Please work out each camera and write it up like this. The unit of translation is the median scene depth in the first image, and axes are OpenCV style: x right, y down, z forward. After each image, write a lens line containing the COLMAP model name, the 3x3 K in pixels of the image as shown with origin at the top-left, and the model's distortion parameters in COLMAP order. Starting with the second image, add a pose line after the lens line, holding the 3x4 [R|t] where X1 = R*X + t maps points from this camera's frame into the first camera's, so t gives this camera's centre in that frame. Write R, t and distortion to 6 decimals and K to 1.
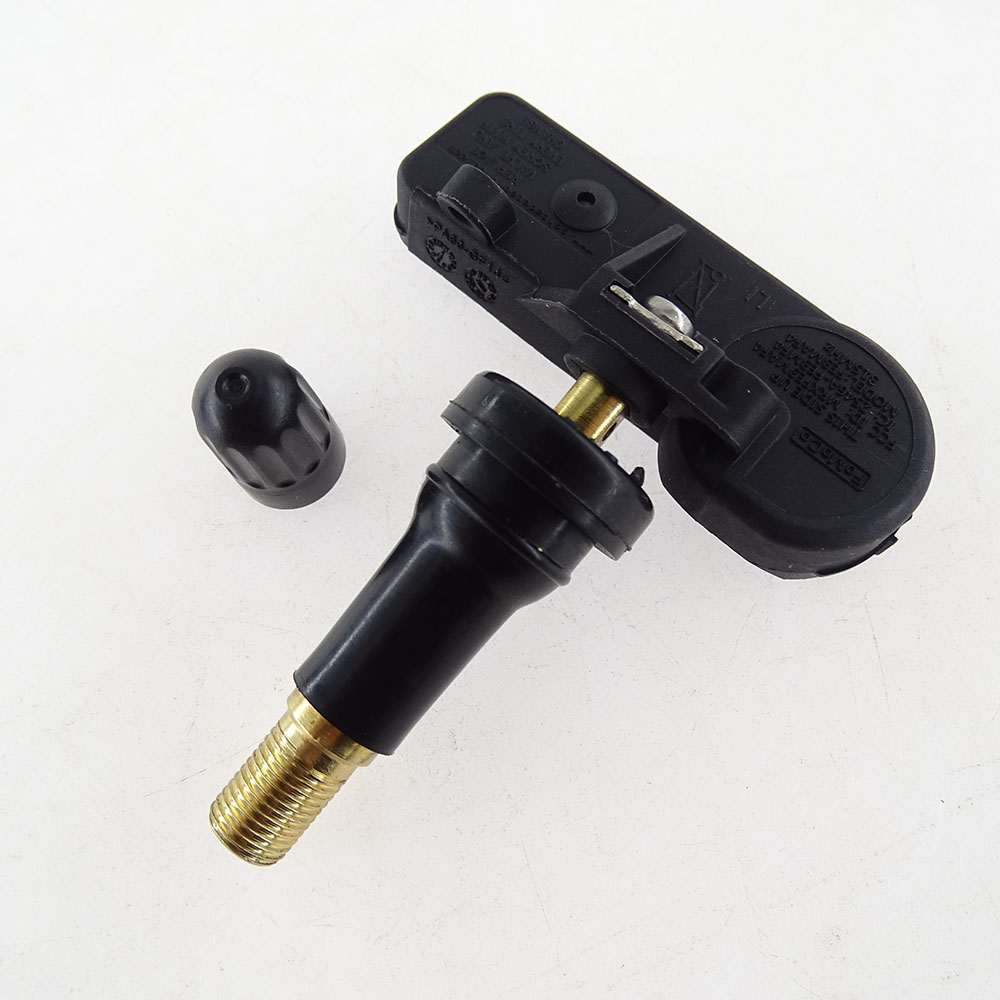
lens RADIAL K [[863.9, 0, 500.0], [0, 863.9, 500.0], [0, 0, 1]] dist [0.010866, 0.002230]
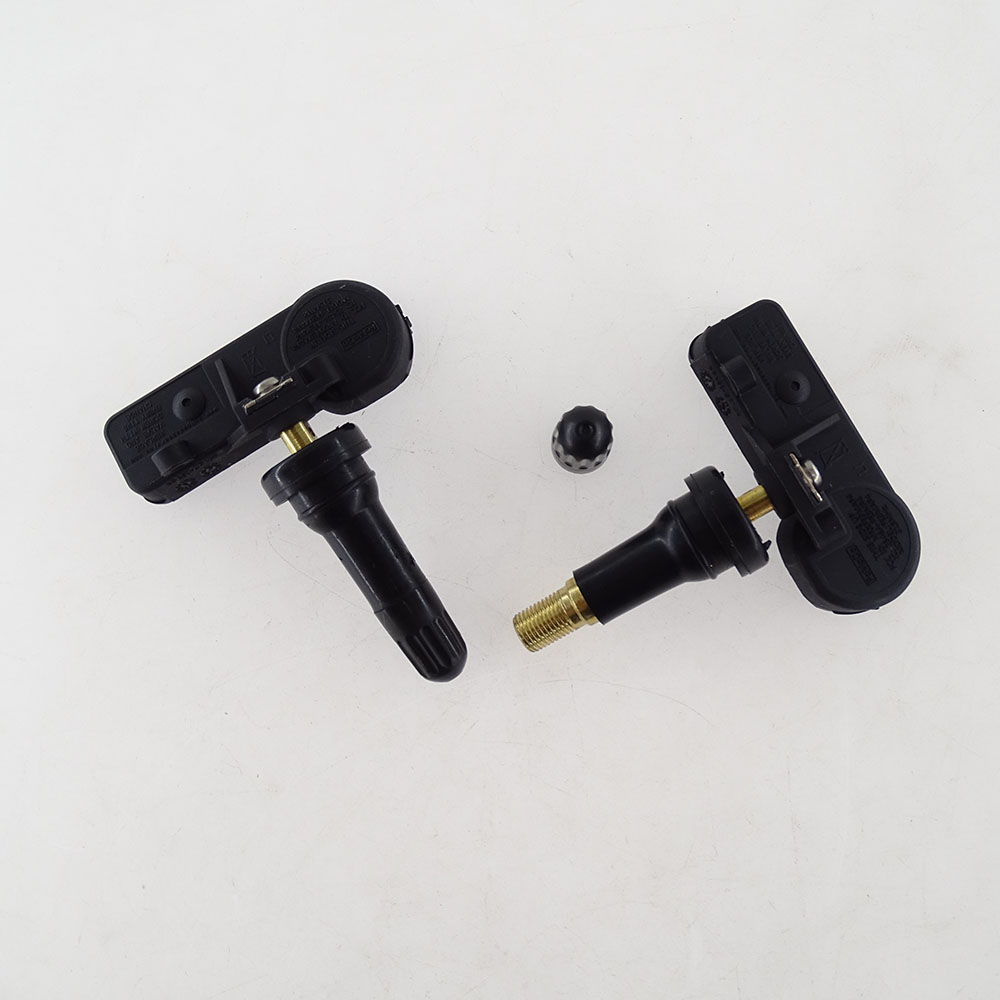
lens RADIAL K [[863.9, 0, 500.0], [0, 863.9, 500.0], [0, 0, 1]] dist [0.010866, 0.002230]
pose [[0.945967, 0.323334, -0.024516, -0.411786], [-0.310086, 0.924132, 0.223217, -0.374026], [0.094830, -0.203554, 0.974460, -1.009079]]
